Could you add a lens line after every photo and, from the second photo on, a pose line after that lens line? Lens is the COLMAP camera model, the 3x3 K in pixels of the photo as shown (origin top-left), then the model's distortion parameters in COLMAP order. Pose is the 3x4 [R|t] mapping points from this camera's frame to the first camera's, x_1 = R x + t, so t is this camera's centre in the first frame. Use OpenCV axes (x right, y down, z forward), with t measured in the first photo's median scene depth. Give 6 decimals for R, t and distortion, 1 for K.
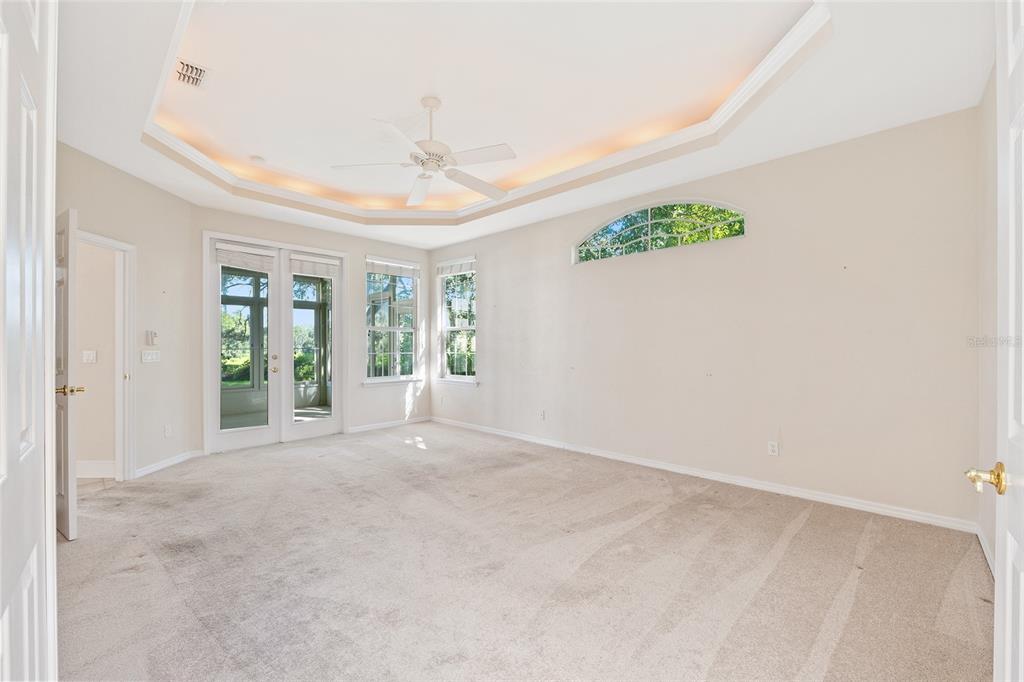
lens RADIAL K [[424.4, 0, 517.9], [0, 424.4, 344.1], [0, 0, 1]] dist [-0.011761, -0.000387]
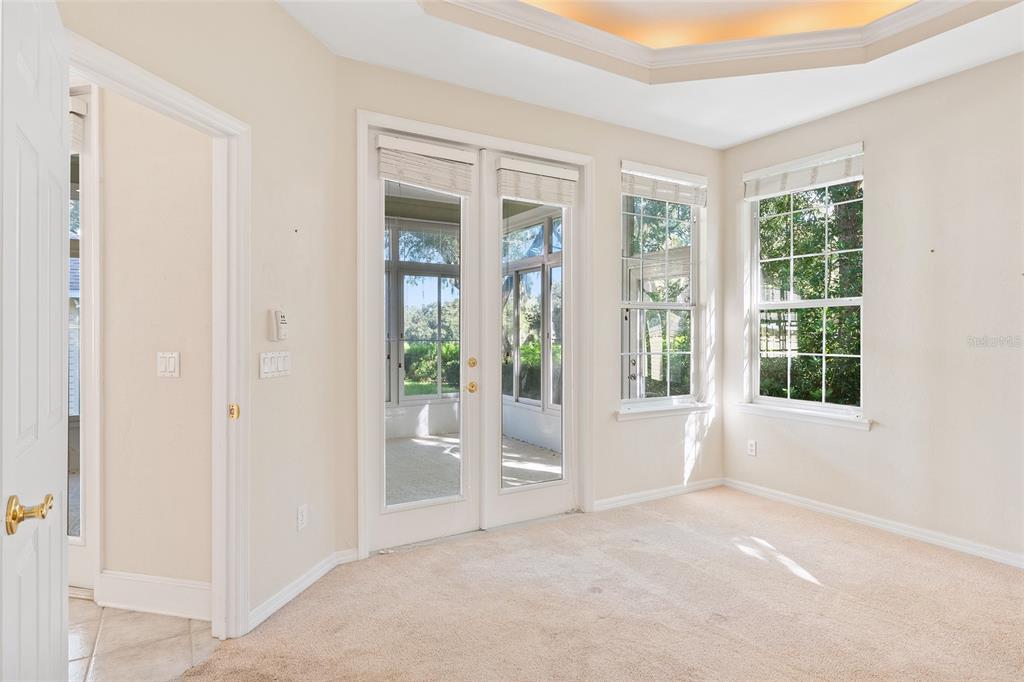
lens RADIAL K [[571.9, 0, 511.3], [0, 571.9, 333.0], [0, 0, 1]] dist [0.003858, 0.000771]
pose [[0.960588, 0.000279, -0.277977, -0.336815], [0.000230, 0.999998, 0.001798, -0.005485], [0.277977, -0.001791, 0.960586, 0.349207]]
